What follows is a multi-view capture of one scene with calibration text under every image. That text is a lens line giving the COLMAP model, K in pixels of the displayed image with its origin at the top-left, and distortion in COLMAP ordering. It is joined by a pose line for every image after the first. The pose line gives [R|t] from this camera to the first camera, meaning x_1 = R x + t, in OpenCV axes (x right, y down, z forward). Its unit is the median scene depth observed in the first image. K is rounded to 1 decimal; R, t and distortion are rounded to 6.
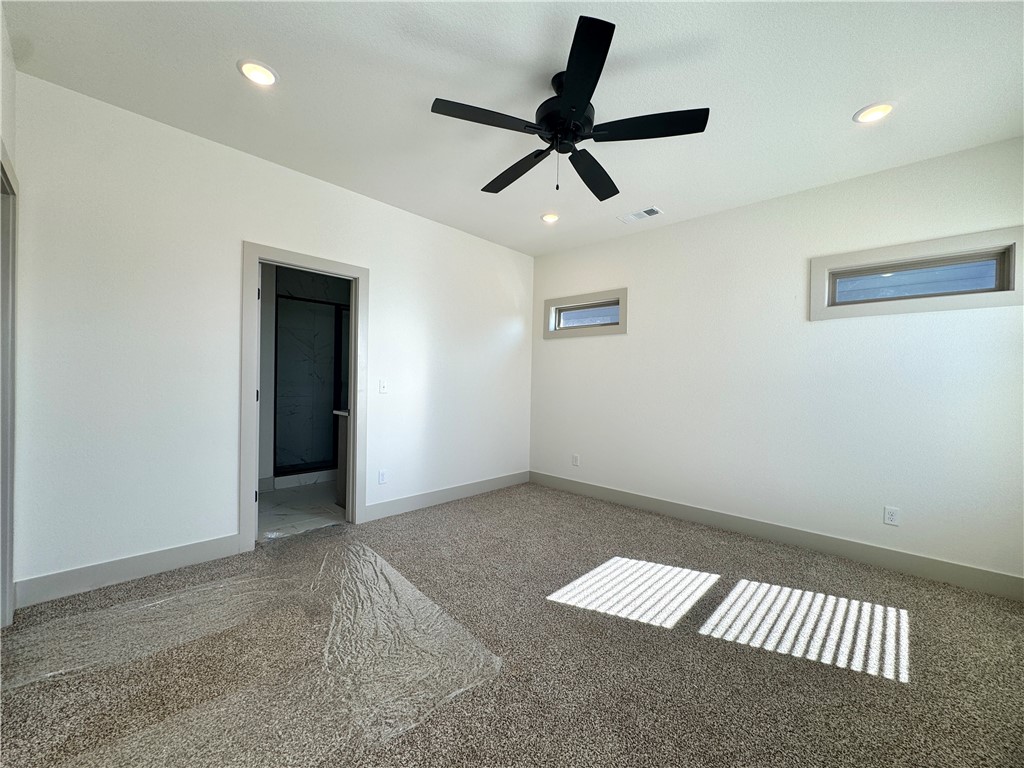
lens RADIAL K [[410.0, 0, 512.0], [0, 410.0, 384.0], [0, 0, 1]] dist [0.000426, 0.000102]
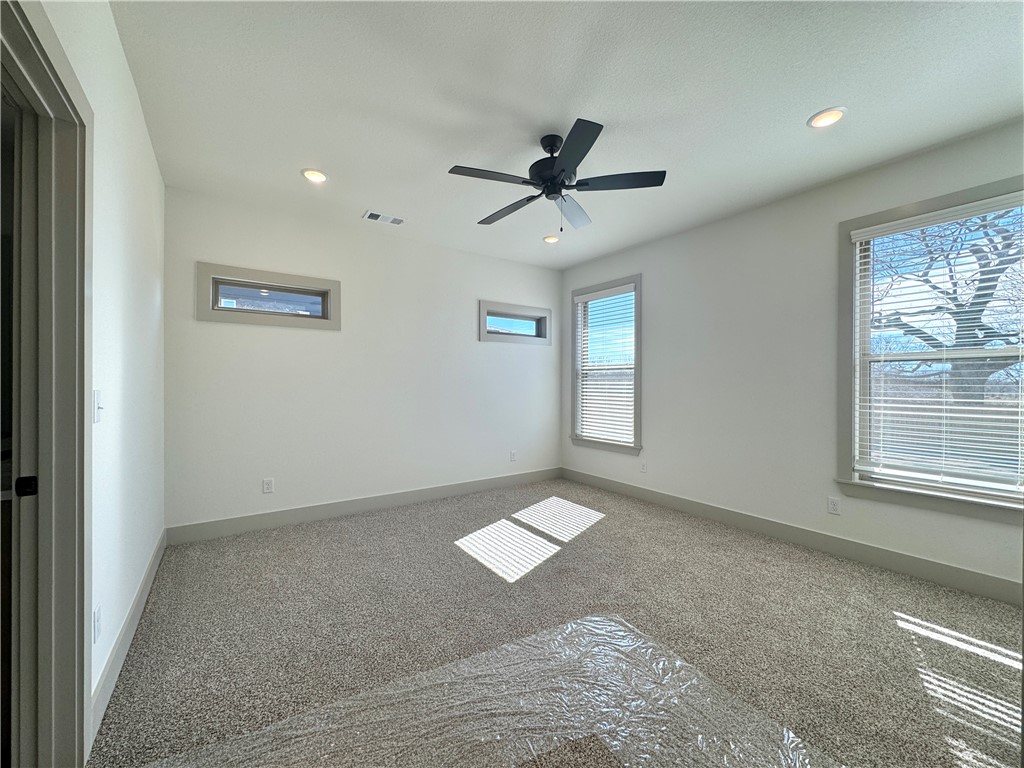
lens RADIAL K [[410.0, 0, 512.0], [0, 410.0, 384.0], [0, 0, 1]] dist [0.000426, 0.000102]
pose [[0.197428, -0.028366, 0.979907, -0.861879], [0.005794, 0.999598, 0.027769, -0.042530], [-0.980300, 0.000195, 0.197512, 0.678527]]
